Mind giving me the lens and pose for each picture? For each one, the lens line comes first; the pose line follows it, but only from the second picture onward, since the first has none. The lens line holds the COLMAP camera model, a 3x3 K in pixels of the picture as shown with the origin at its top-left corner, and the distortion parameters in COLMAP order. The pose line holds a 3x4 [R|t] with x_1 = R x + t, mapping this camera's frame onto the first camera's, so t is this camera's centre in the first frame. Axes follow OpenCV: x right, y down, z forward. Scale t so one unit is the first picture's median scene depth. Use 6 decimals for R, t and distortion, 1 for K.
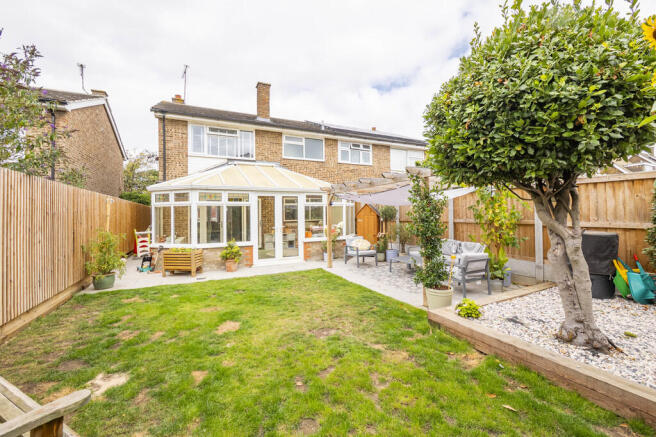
lens RADIAL K [[269.4, 0, 326.8], [0, 269.4, 209.1], [0, 0, 1]] dist [-0.001119, 0.000004]
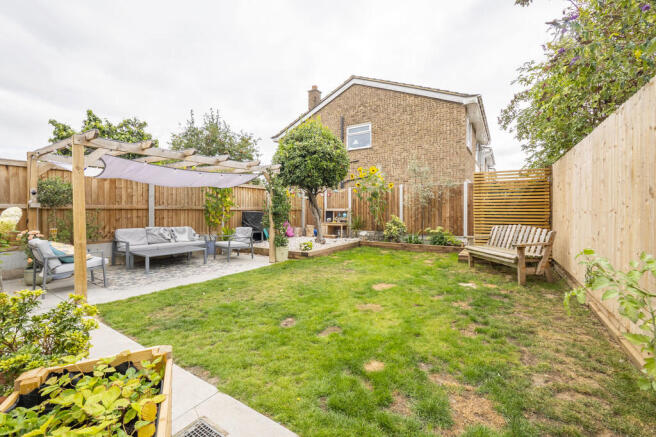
lens RADIAL K [[272.2, 0, 329.4], [0, 272.2, 213.9], [0, 0, 1]] dist [-0.000383, -0.000168]
pose [[-0.521281, 0.006283, 0.853362, -0.559106], [-0.003376, 0.999950, -0.009424, 0.060826], [-0.853378, -0.007794, -0.521234, 0.809813]]
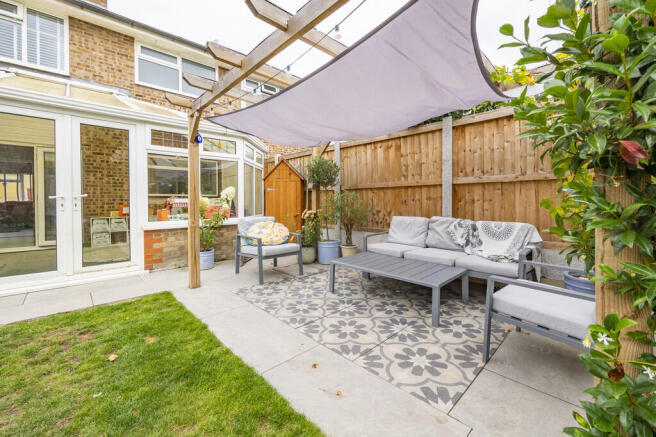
lens RADIAL K [[269.4, 0, 326.8], [0, 269.4, 209.1], [0, 0, 1]] dist [-0.001119, 0.000004]
pose [[0.956901, 0.000404, 0.290413, 0.081316], [-0.012210, 0.999171, 0.038839, 0.066153], [-0.290156, -0.040711, 0.956113, 0.485174]]
